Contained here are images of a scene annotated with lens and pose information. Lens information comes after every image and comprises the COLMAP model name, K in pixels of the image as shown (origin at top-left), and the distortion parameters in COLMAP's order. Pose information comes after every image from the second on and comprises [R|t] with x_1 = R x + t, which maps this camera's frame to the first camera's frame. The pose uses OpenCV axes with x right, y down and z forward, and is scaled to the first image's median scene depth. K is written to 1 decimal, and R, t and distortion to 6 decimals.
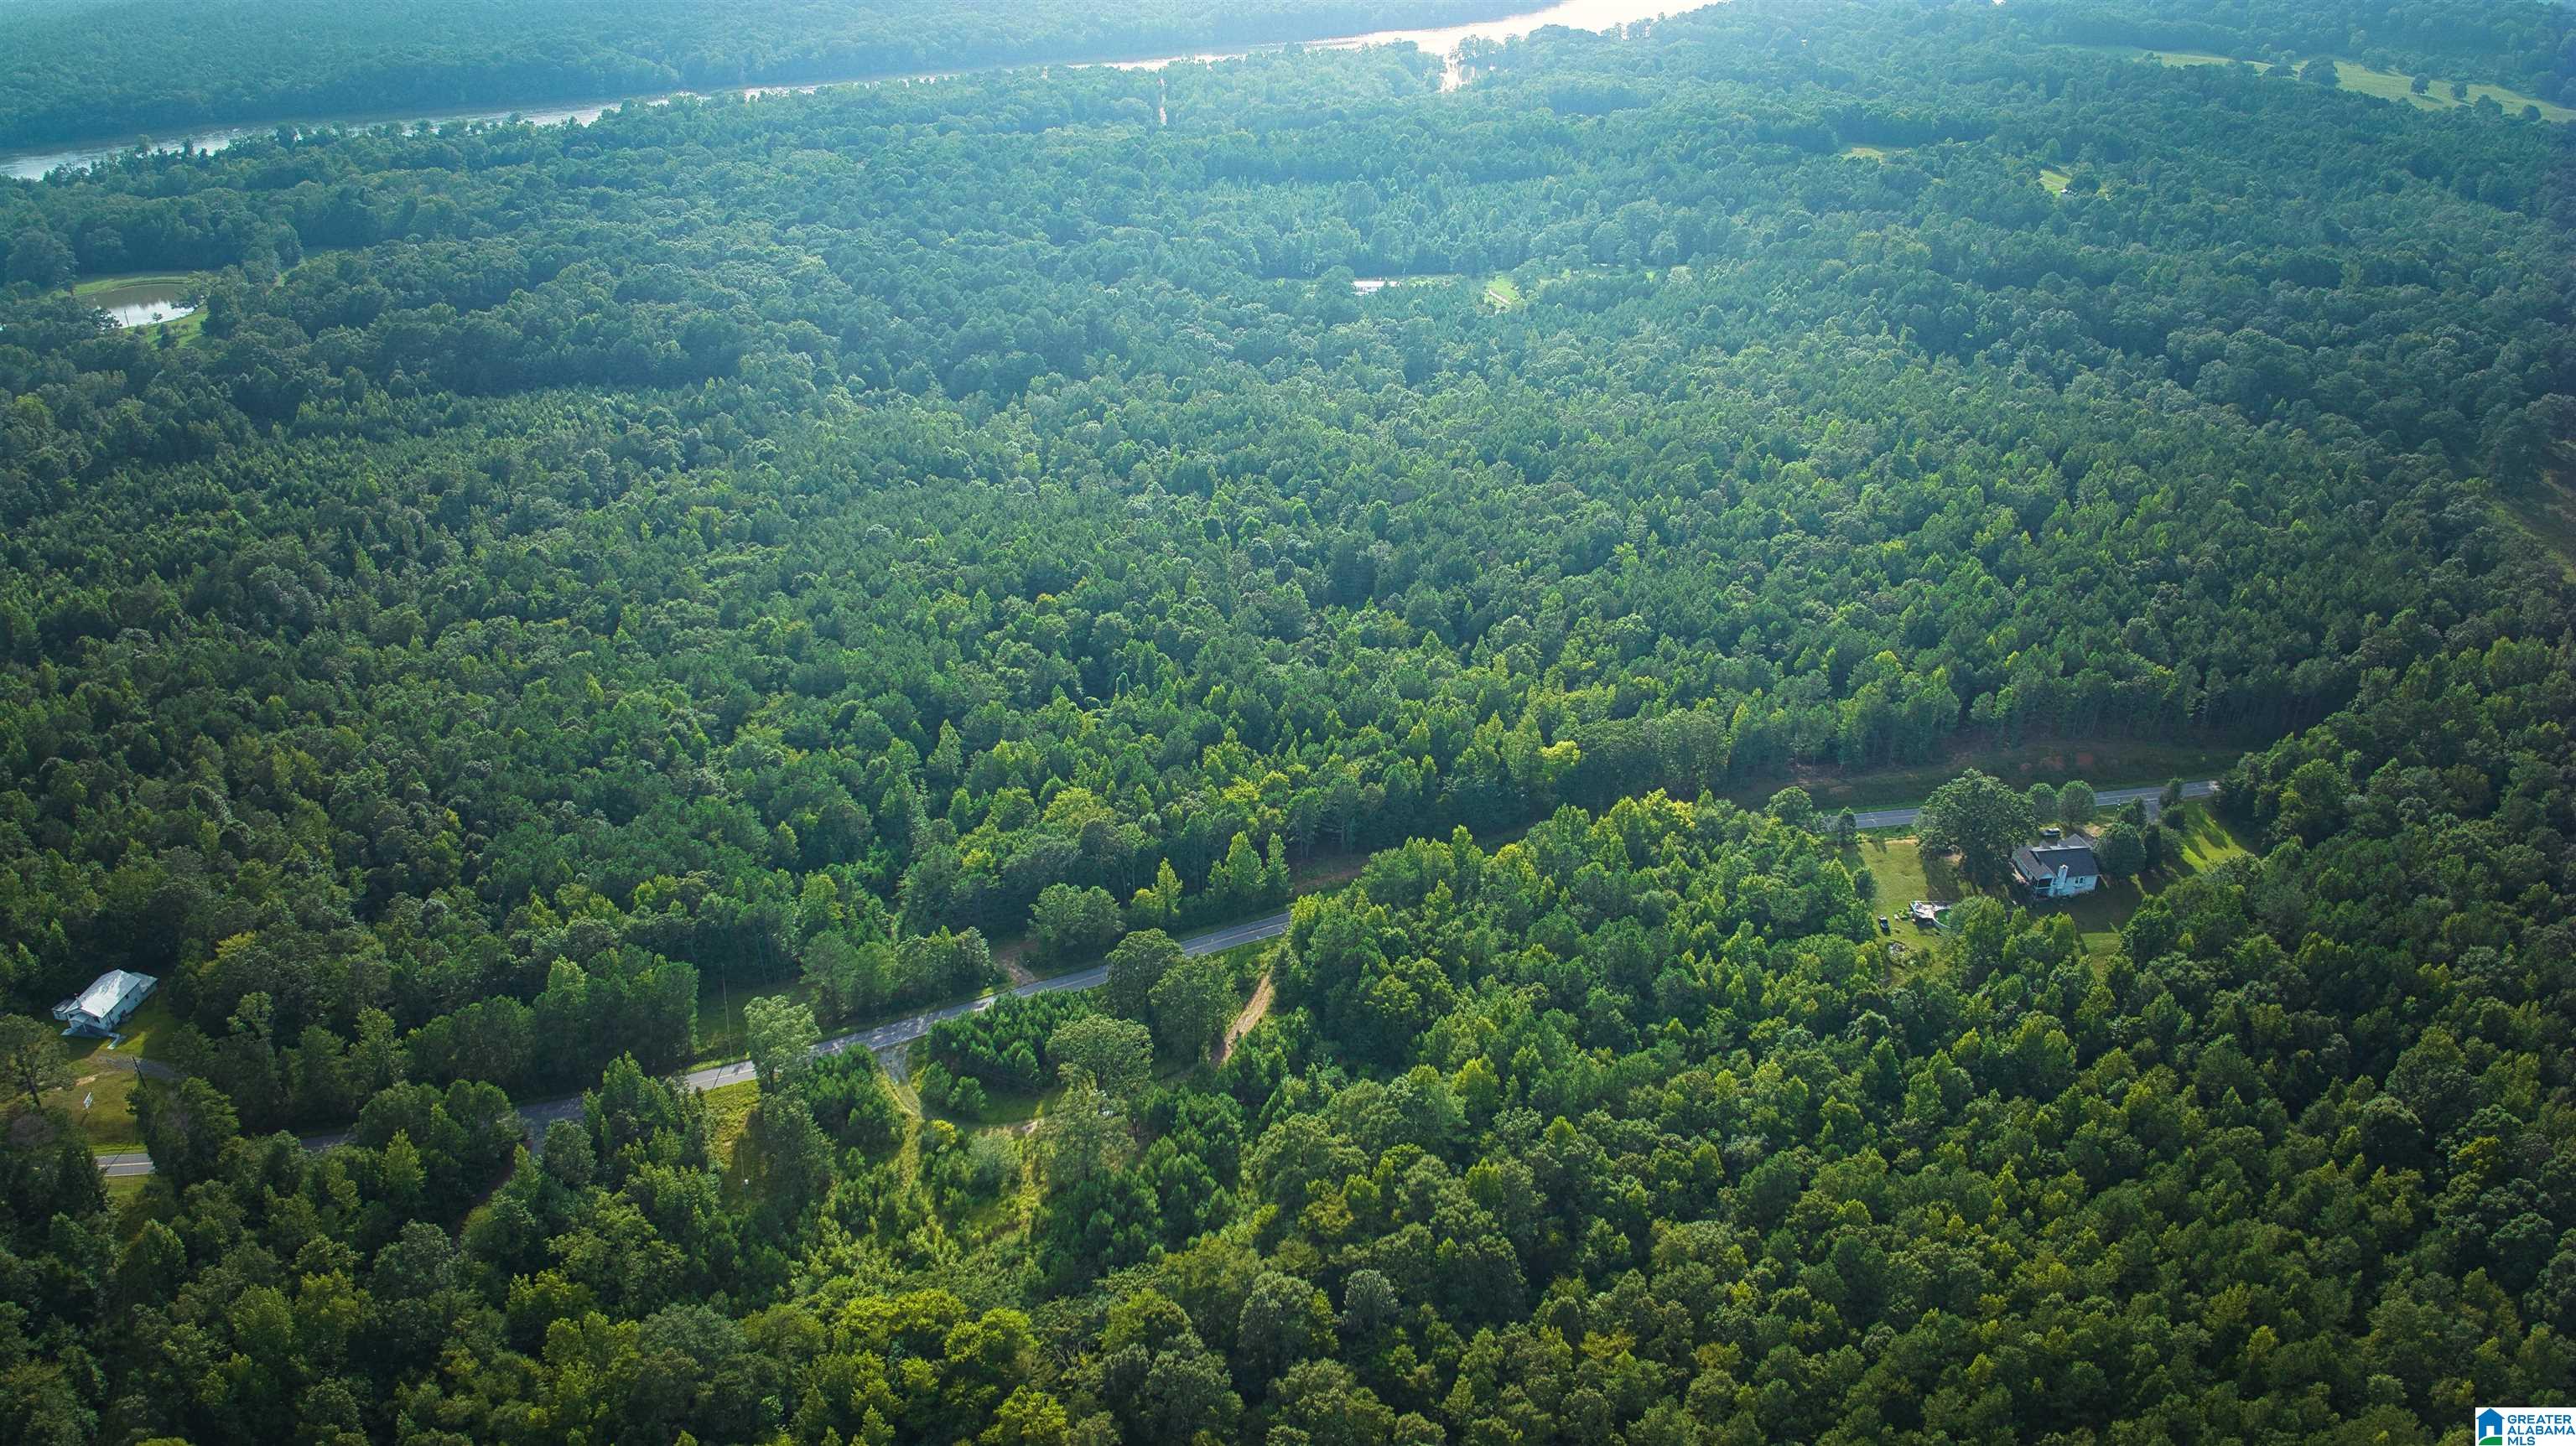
lens RADIAL K [[1810.6, 0, 1301.6], [0, 1810.6, 719.9], [0, 0, 1]] dist [-0.102543, -0.013937]
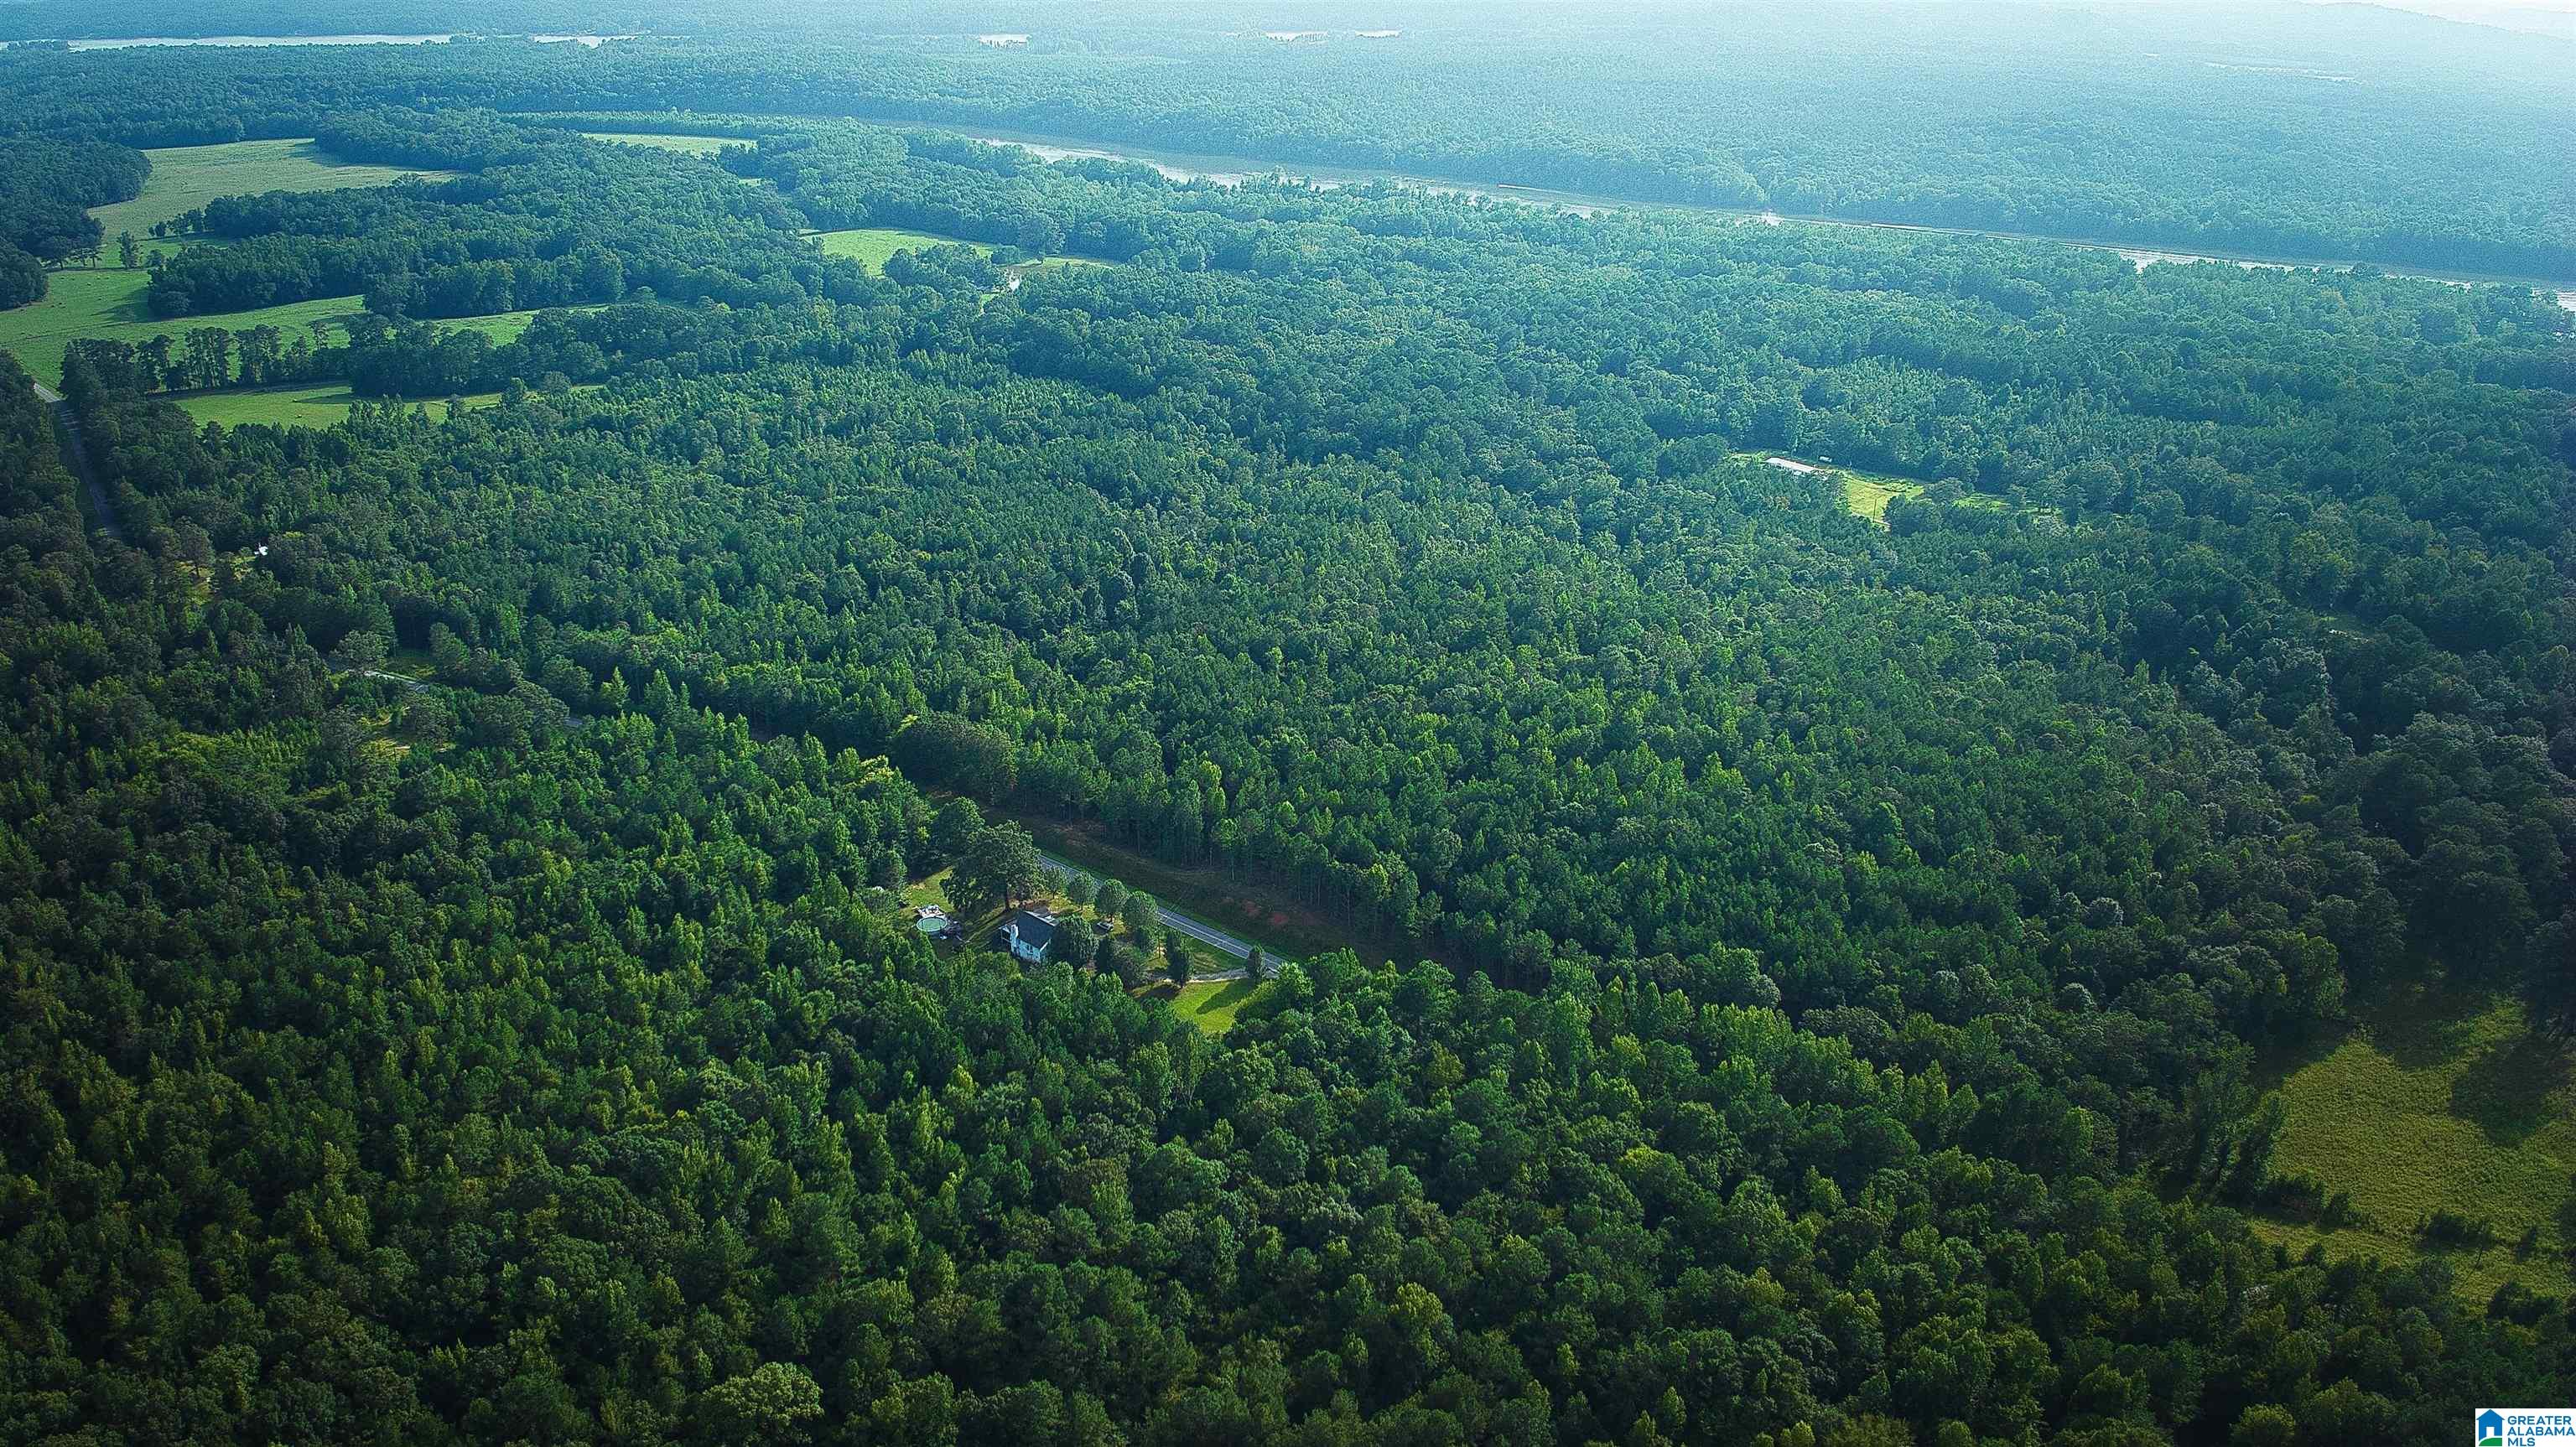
lens RADIAL K [[1929.0, 0, 1240.3], [0, 1929.0, 720.7], [0, 0, 1]] dist [-0.079318, -0.005298]
pose [[0.647511, 0.302236, -0.699559, 0.924223], [-0.359860, 0.930458, 0.068908, -0.119311], [0.671737, 0.207124, 0.711244, 0.142123]]
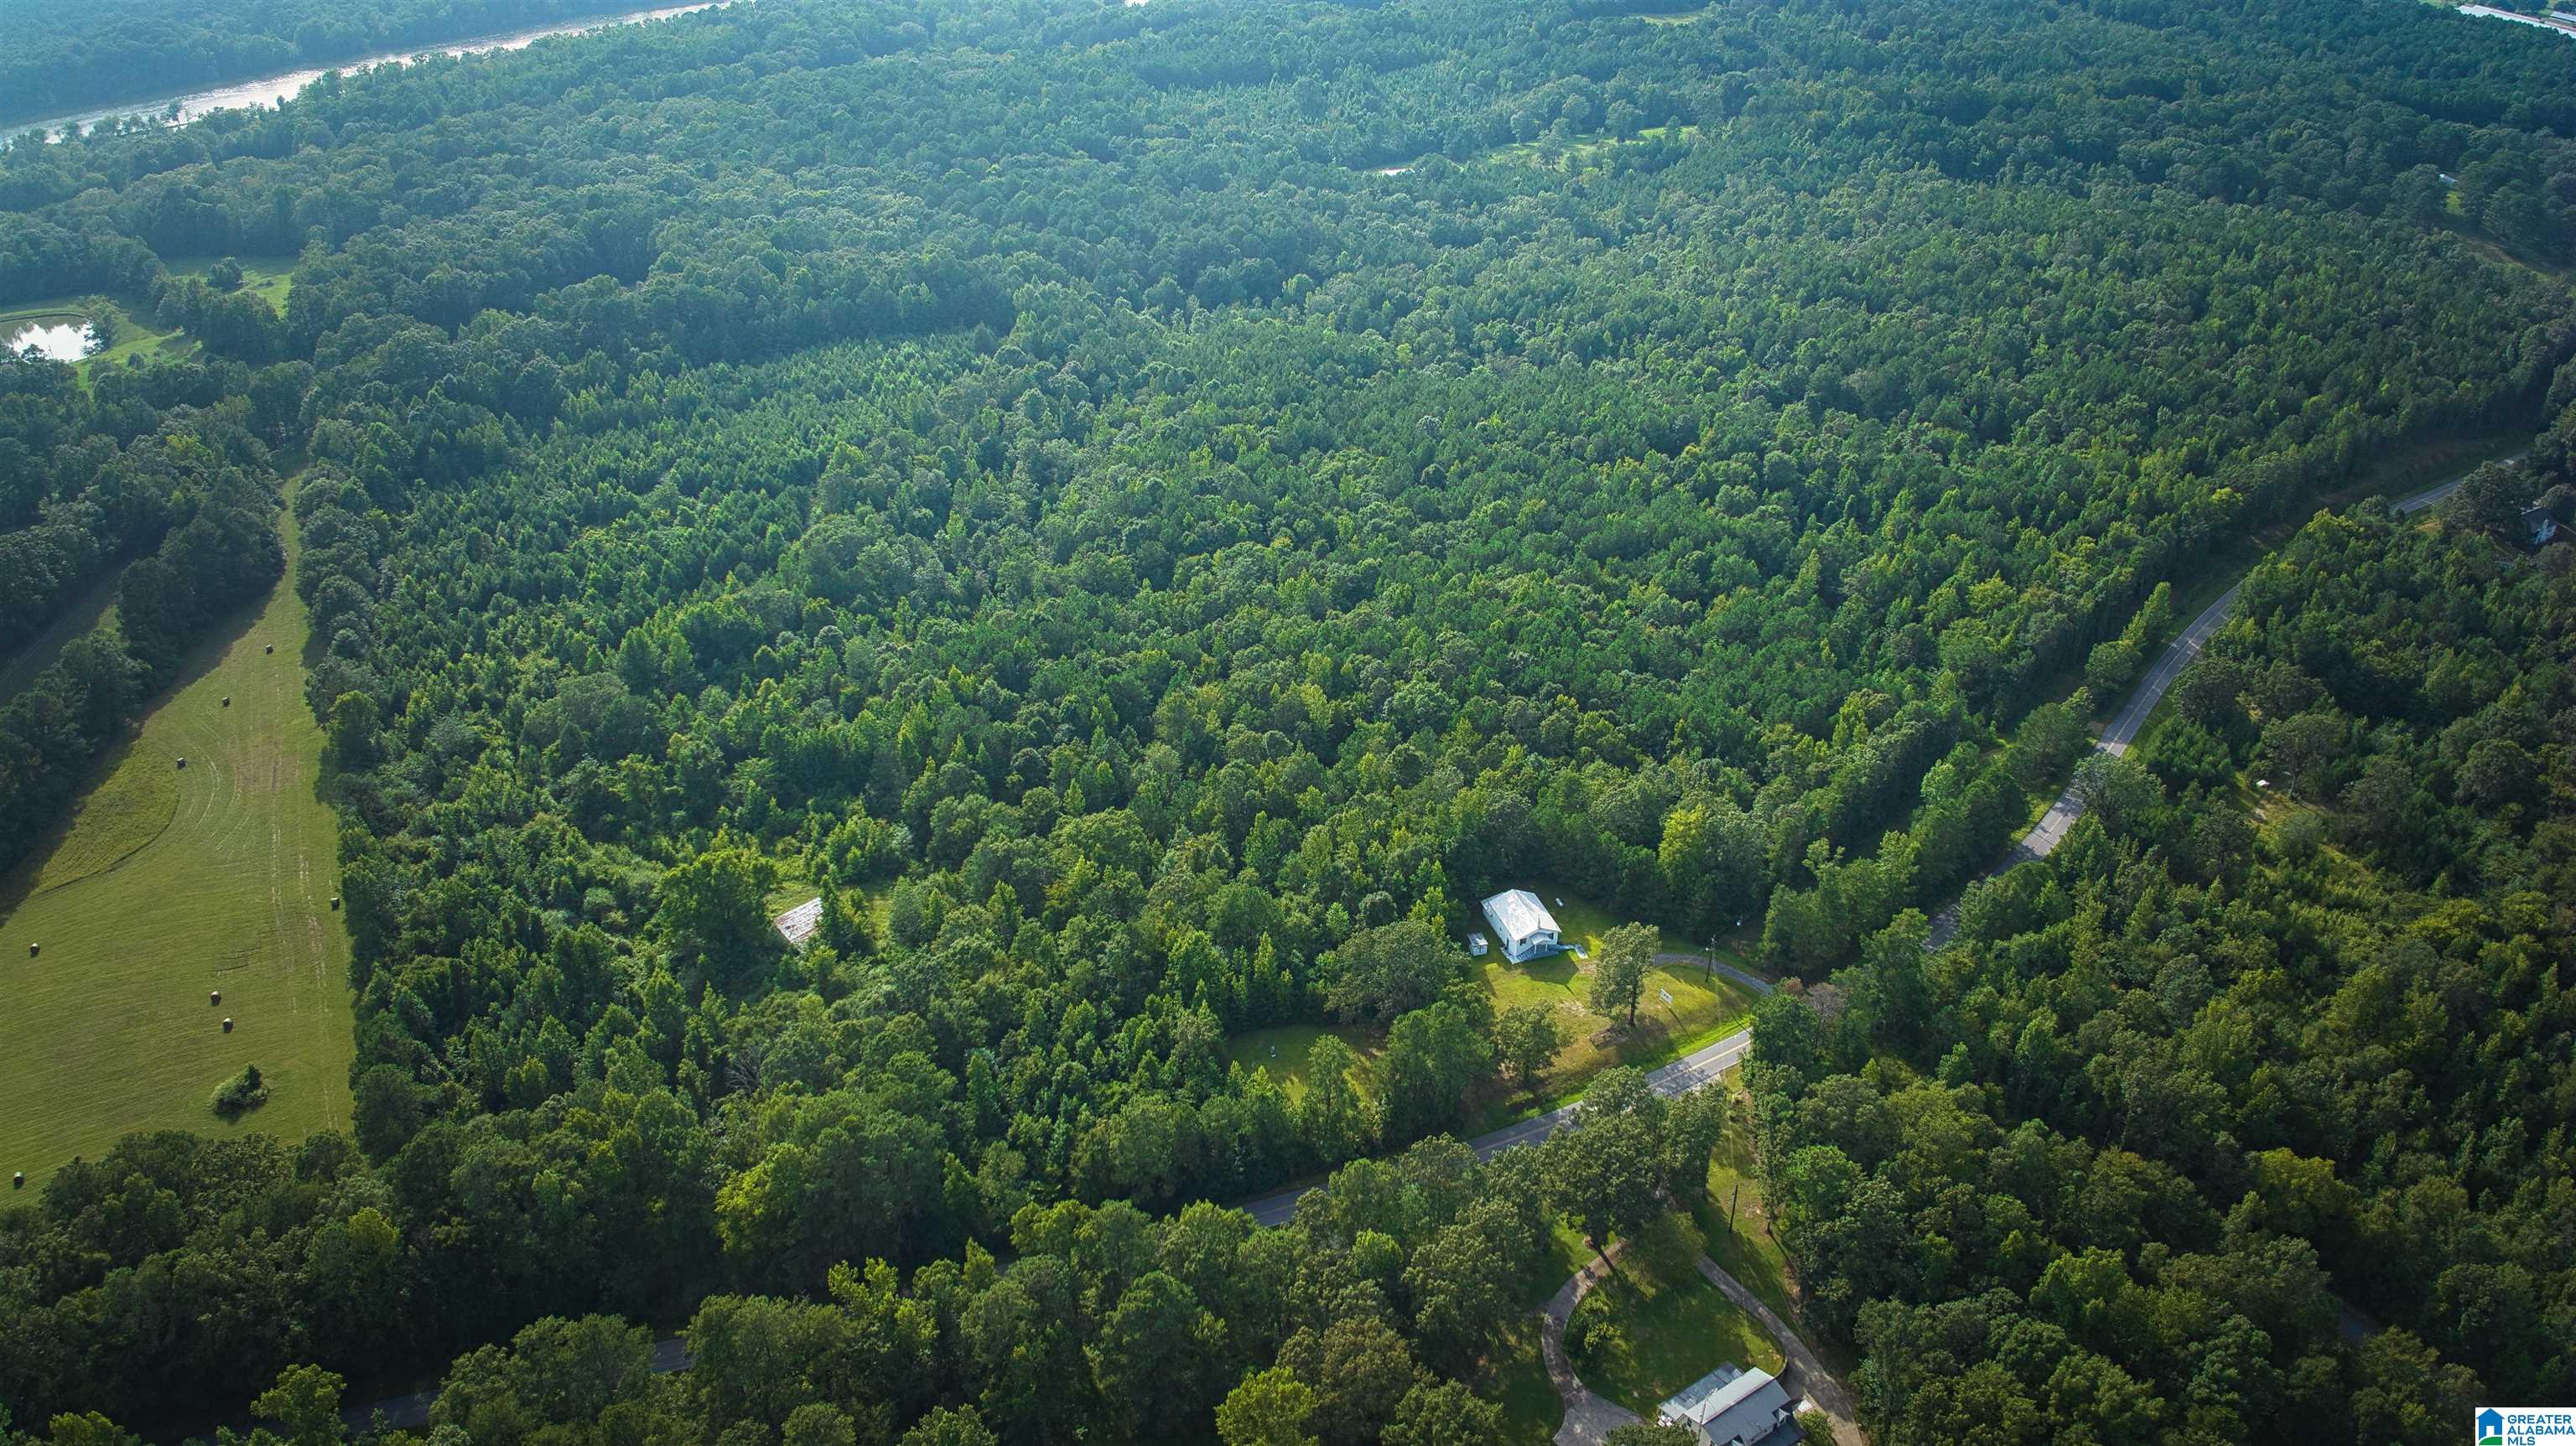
lens RADIAL K [[1810.6, 0, 1301.6], [0, 1810.6, 719.9], [0, 0, 1]] dist [-0.102543, -0.013937]
pose [[0.924922, -0.194085, 0.326879, -0.656587], [0.178817, 0.980908, 0.076443, -0.028434], [-0.335475, -0.012252, 0.941970, 0.043408]]
